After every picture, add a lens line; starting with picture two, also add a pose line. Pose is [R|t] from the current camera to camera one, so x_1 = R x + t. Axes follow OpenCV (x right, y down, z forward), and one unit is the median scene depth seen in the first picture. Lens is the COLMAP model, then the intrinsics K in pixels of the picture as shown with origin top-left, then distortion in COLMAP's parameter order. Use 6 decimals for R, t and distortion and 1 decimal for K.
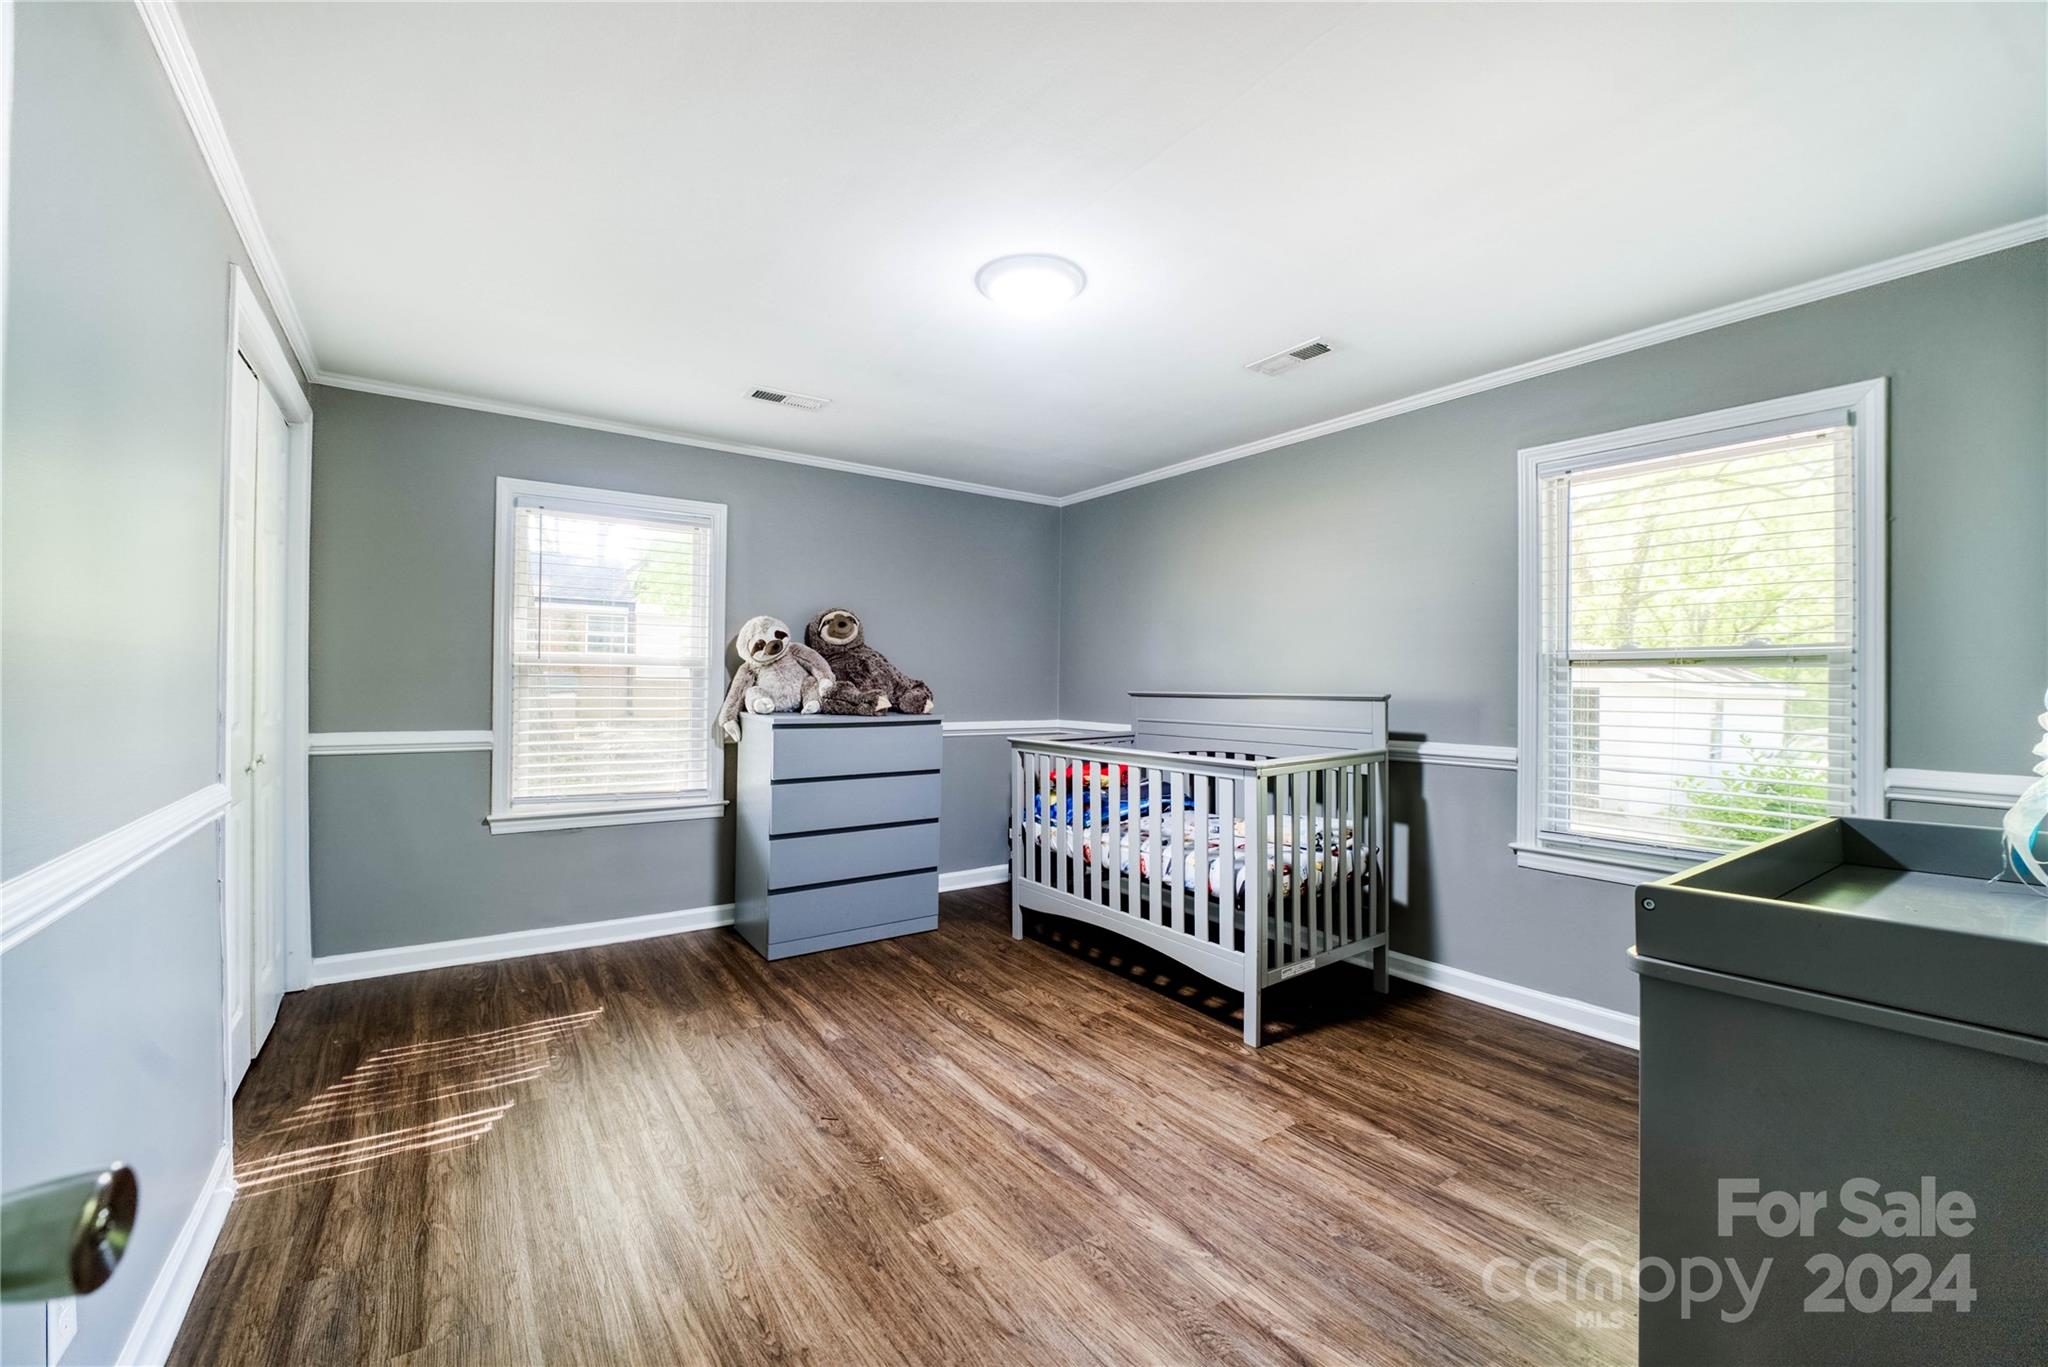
lens RADIAL K [[821.8, 0, 1014.6], [0, 821.8, 682.1], [0, 0, 1]] dist [-0.027234, 0.002372]
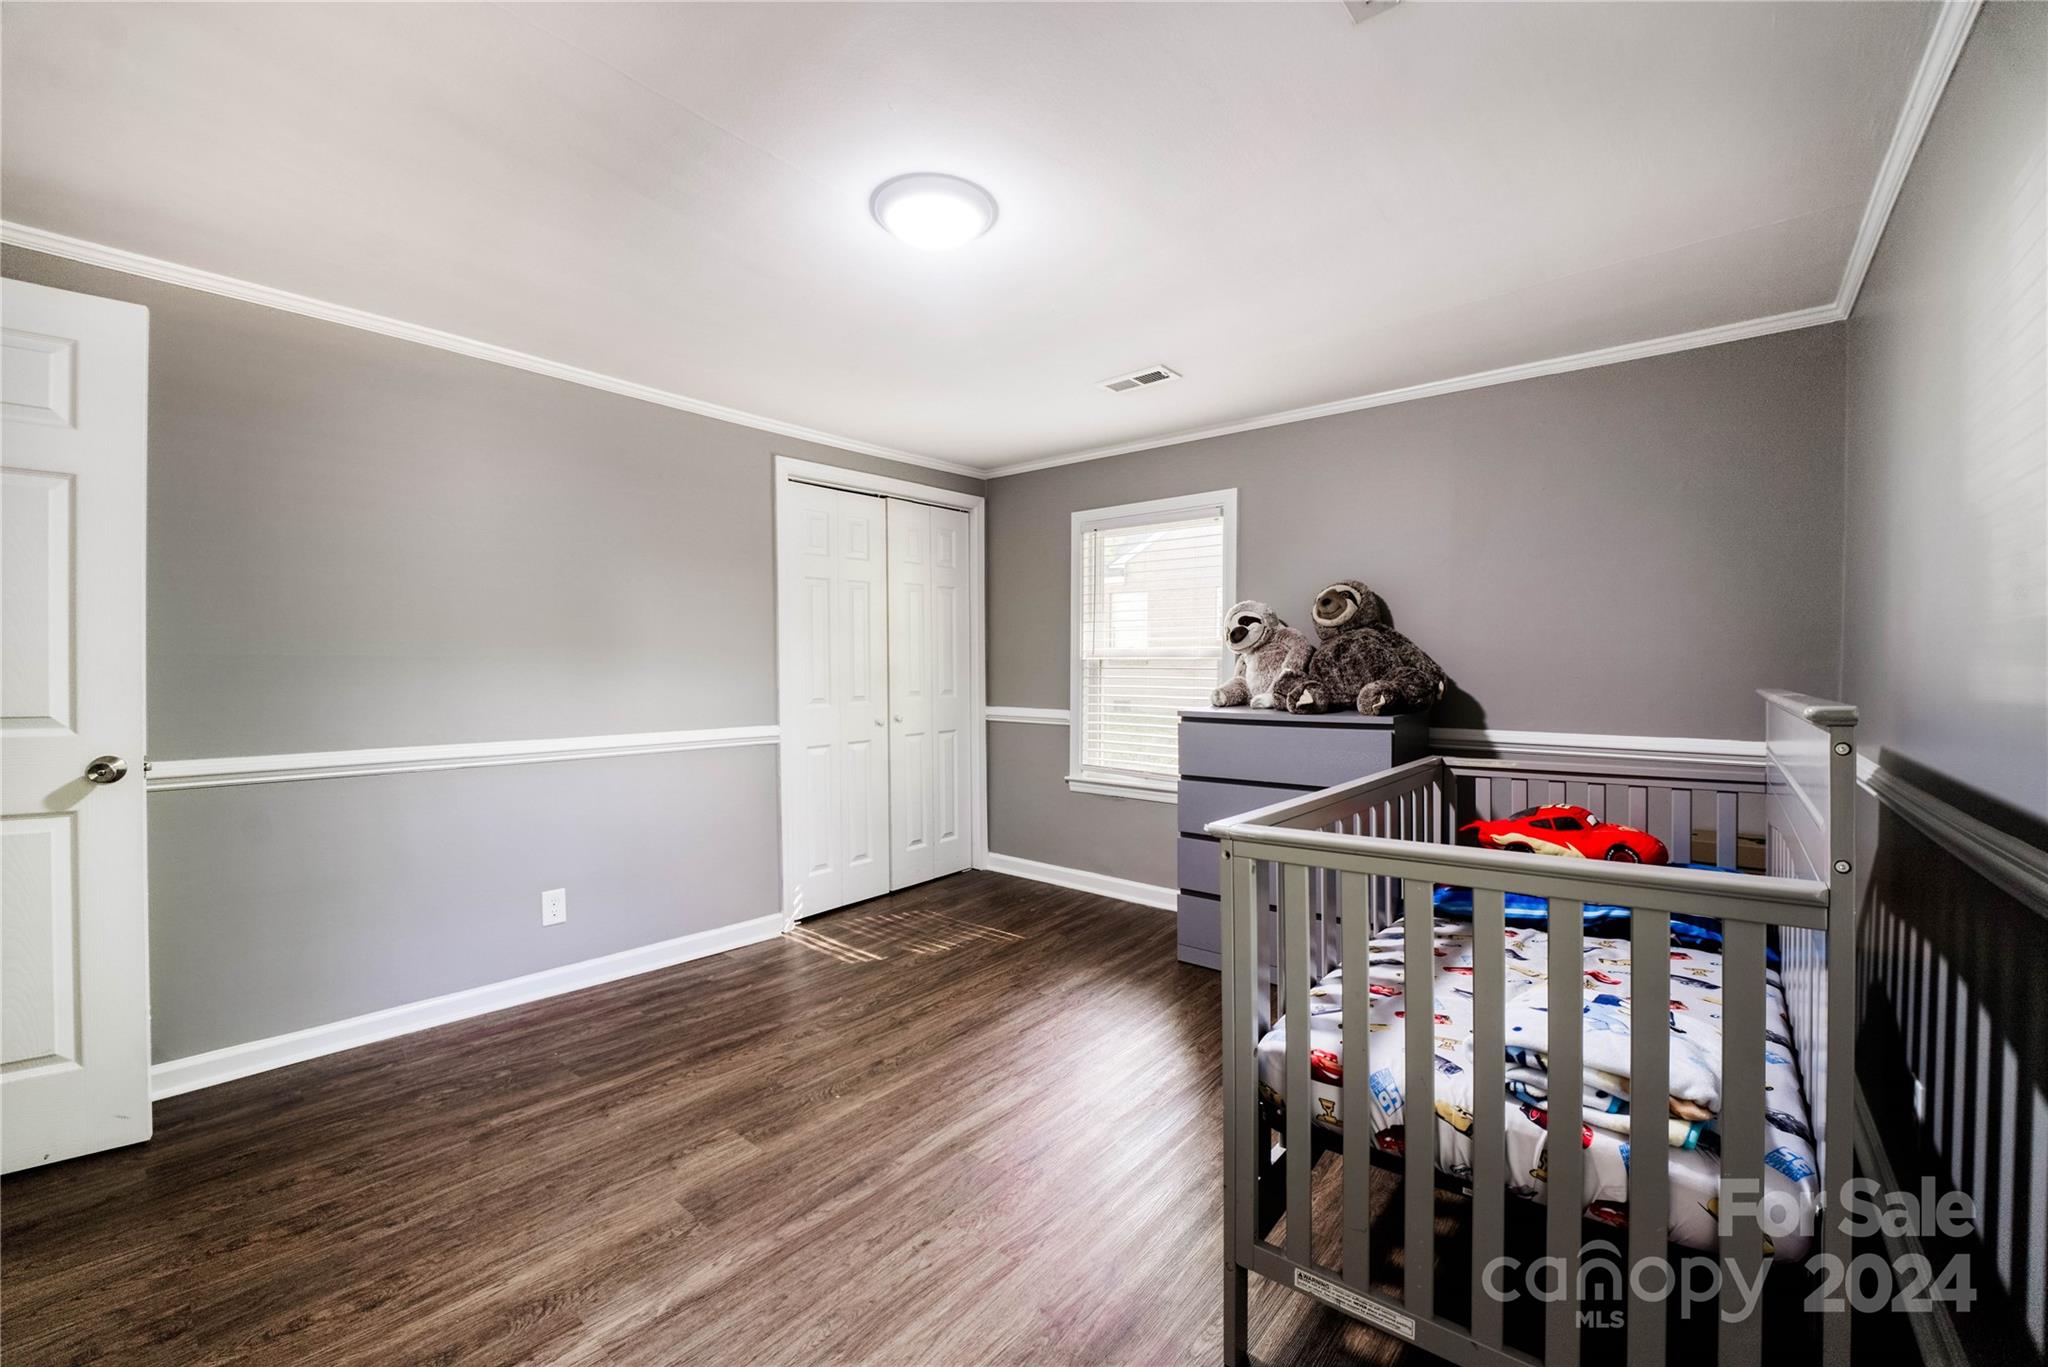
lens RADIAL K [[821.8, 0, 1014.6], [0, 821.8, 682.1], [0, 0, 1]] dist [-0.027234, 0.002372]
pose [[0.250314, 0.008186, -0.968130, 0.712784], [0.002308, 0.999956, 0.009052, 0.002856], [0.968162, -0.004501, 0.250284, 0.695402]]
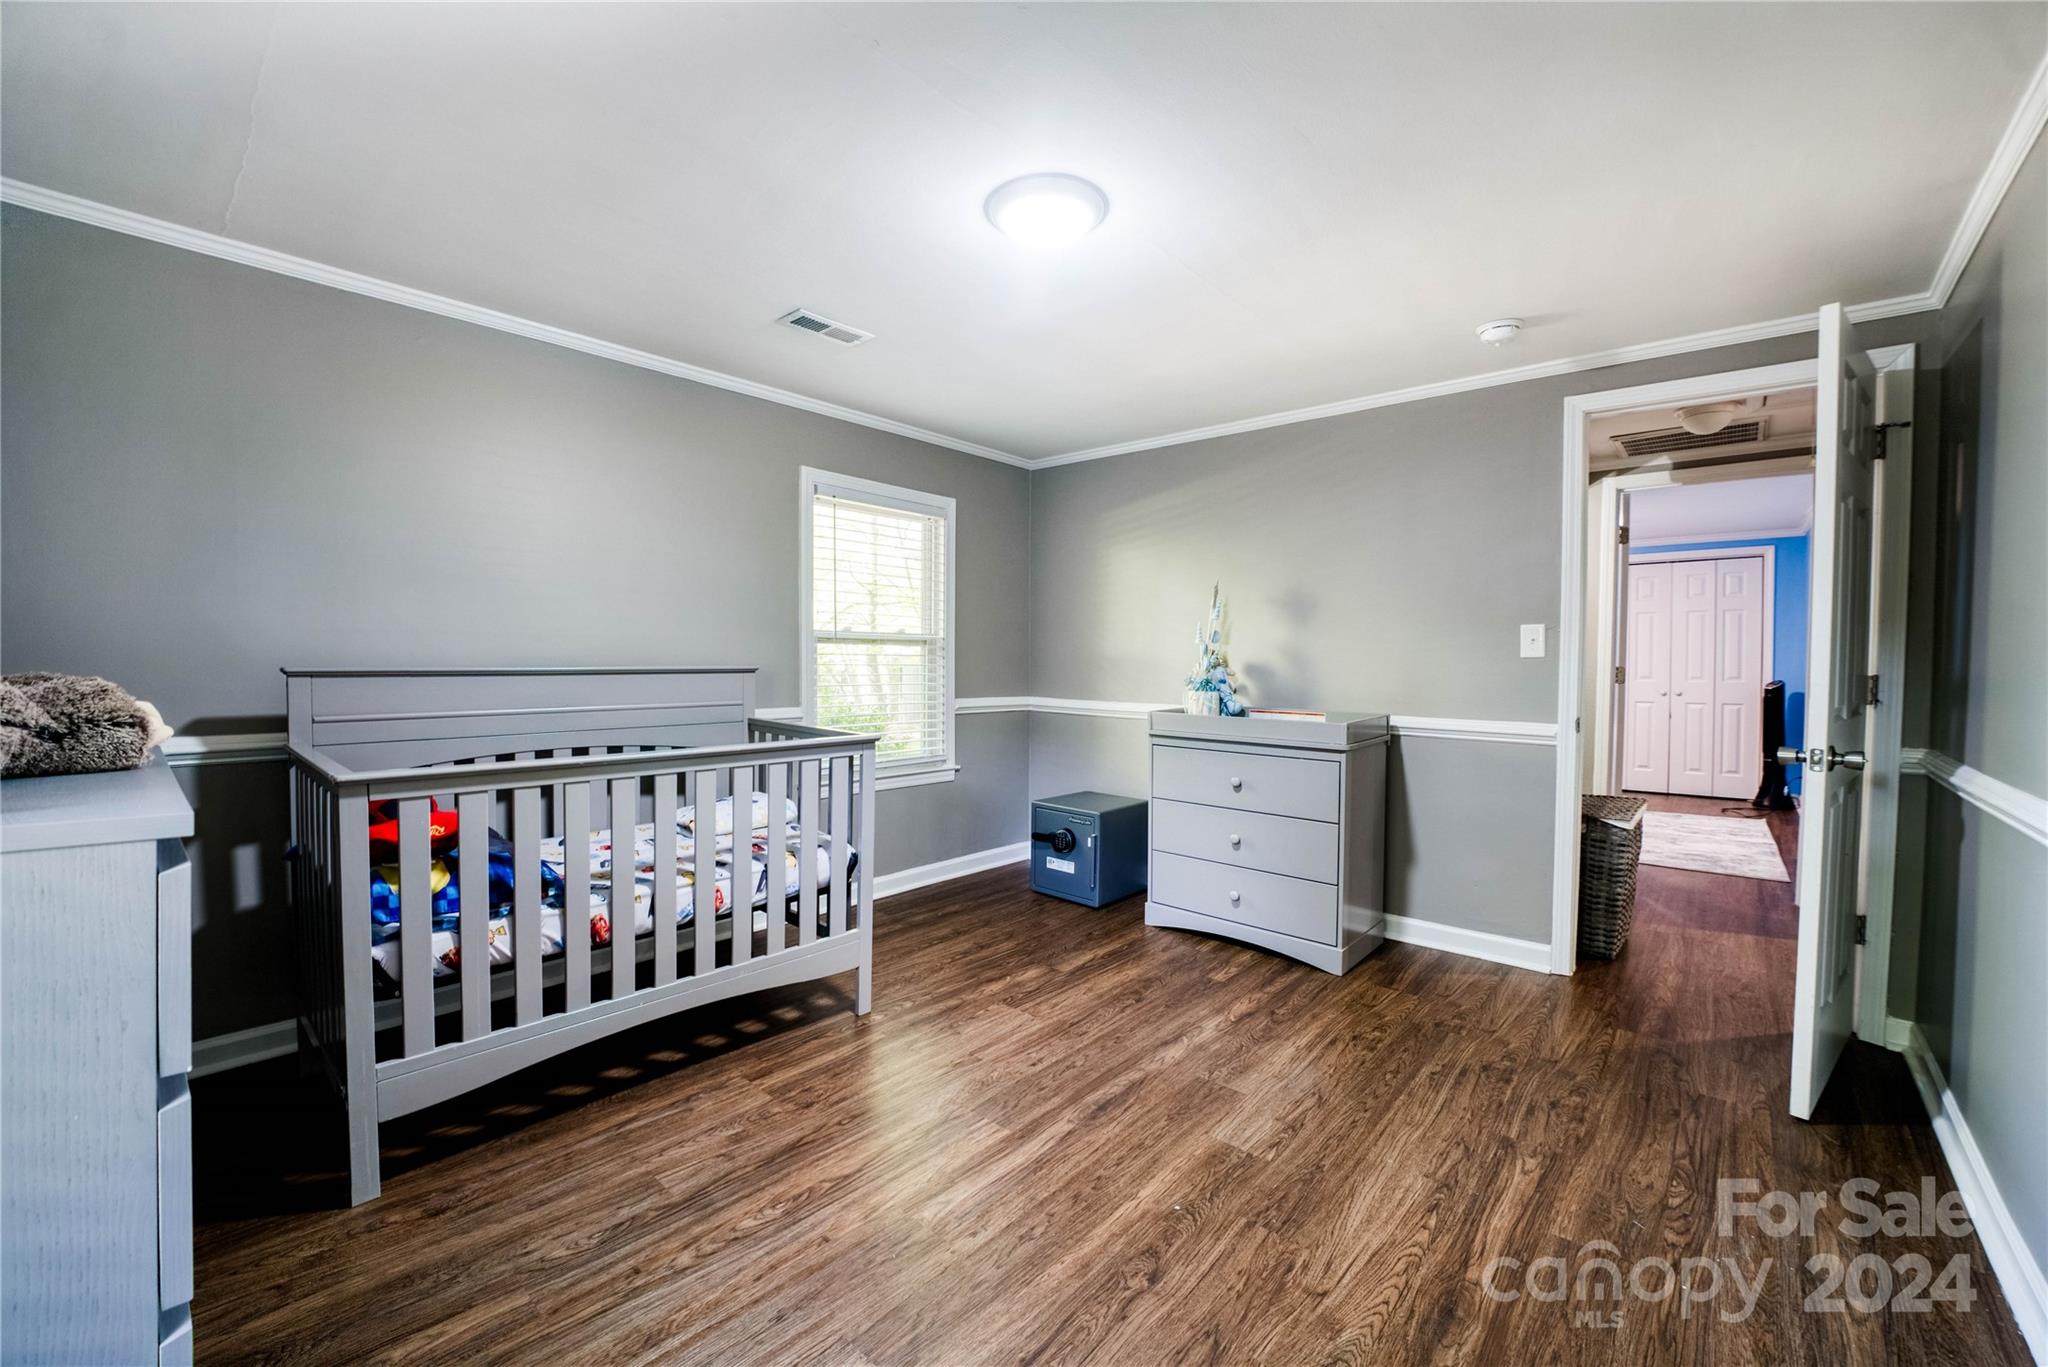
lens RADIAL K [[821.8, 0, 1014.6], [0, 821.8, 682.1], [0, 0, 1]] dist [-0.027234, 0.002372]
pose [[-0.229243, -0.035508, 0.972721, -0.689820], [-0.011474, 0.999364, 0.033776, -0.003546], [-0.973302, -0.003418, -0.229504, 0.996284]]
